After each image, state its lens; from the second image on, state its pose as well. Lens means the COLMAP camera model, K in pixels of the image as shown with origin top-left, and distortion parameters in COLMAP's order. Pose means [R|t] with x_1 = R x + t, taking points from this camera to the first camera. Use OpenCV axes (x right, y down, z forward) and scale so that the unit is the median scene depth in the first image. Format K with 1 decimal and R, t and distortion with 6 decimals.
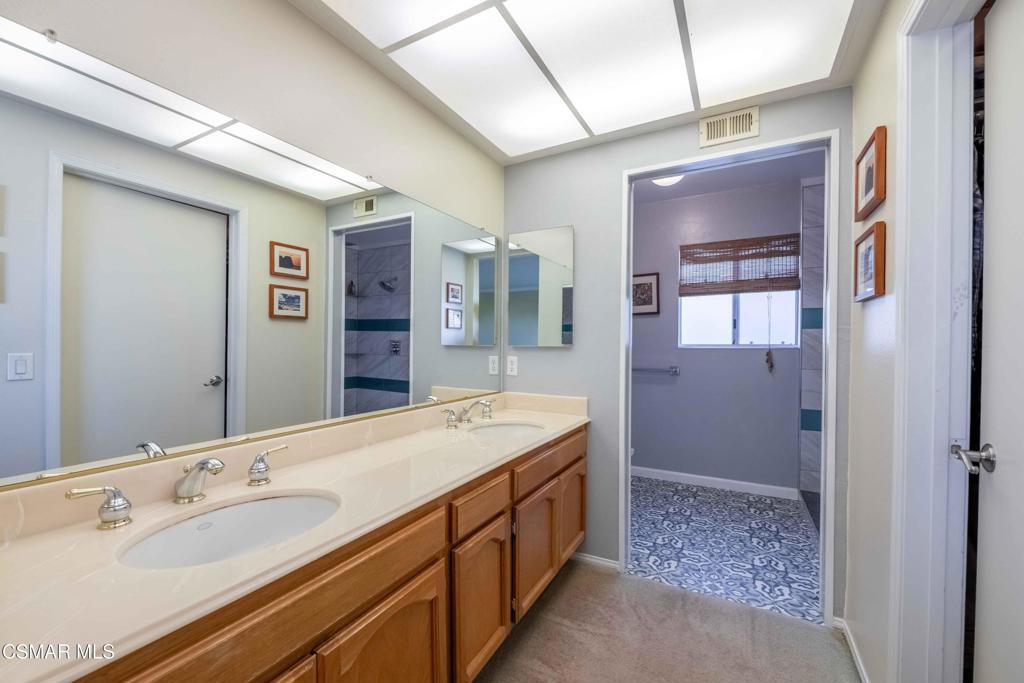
lens RADIAL K [[410.7, 0, 510.3], [0, 410.7, 351.4], [0, 0, 1]] dist [-0.001414, -0.002294]
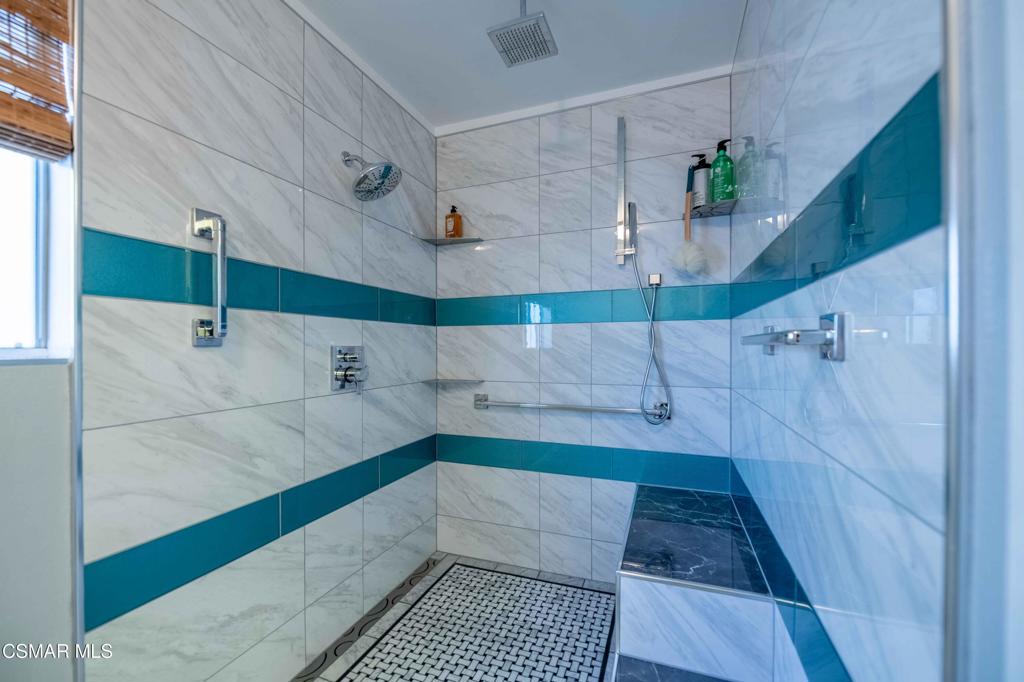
lens RADIAL K [[410.7, 0, 514.7], [0, 410.7, 347.2], [0, 0, 1]] dist [-0.001414, -0.002294]
pose [[-0.145279, -0.008106, 0.989357, 0.348246], [0.006719, 0.999935, 0.009179, -0.016451], [-0.989368, 0.007981, -0.145215, 0.684105]]
